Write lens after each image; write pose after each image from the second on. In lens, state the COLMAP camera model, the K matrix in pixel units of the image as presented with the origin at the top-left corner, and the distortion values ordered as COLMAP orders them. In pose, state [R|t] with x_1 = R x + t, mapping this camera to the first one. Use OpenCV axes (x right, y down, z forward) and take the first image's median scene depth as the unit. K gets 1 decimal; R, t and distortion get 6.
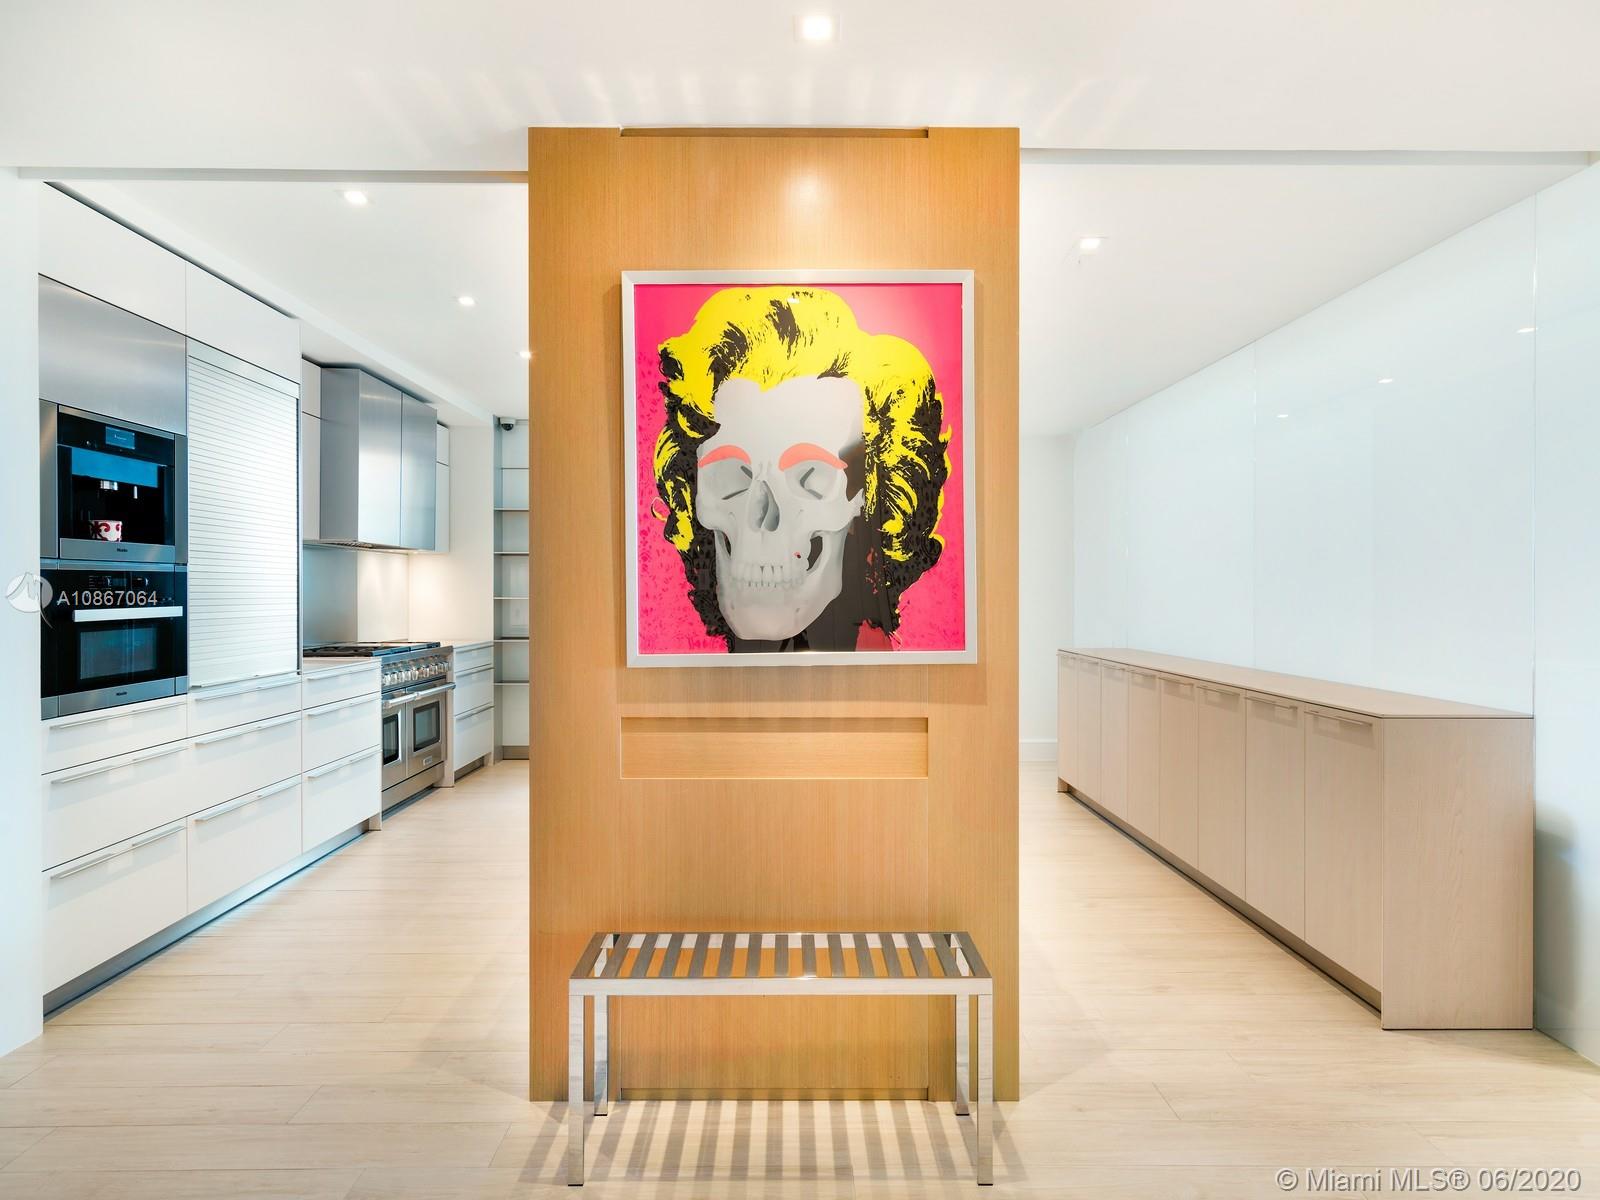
lens RADIAL K [[978.6, 0, 796.4], [0, 978.6, 598.8], [0, 0, 1]] dist [0.021976, -0.003330]
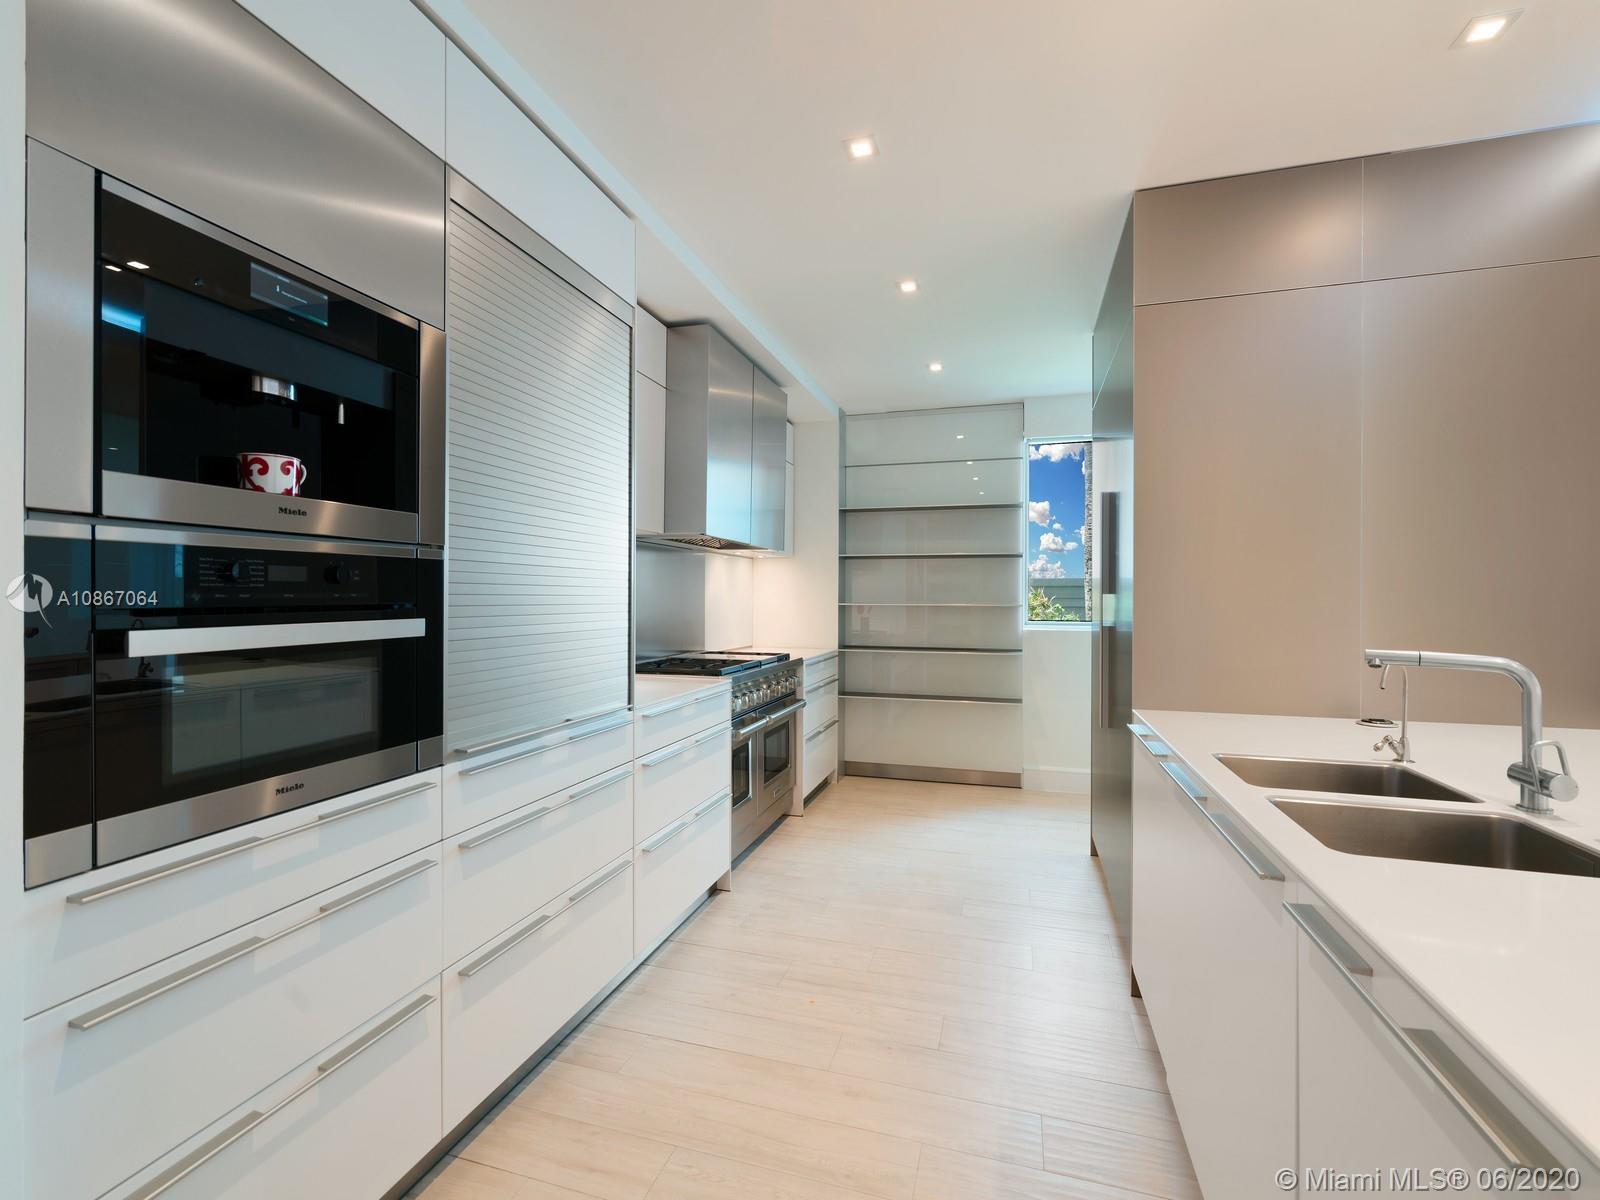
lens RADIAL K [[720.2, 0, 797.9], [0, 720.2, 599.1], [0, 0, 1]] dist [0.000007, 0.000334]
pose [[0.958081, 0.003656, -0.286474, -0.203668], [-0.005713, 0.999964, -0.006346, -0.001538], [0.286441, 0.007716, 0.958067, 0.453852]]
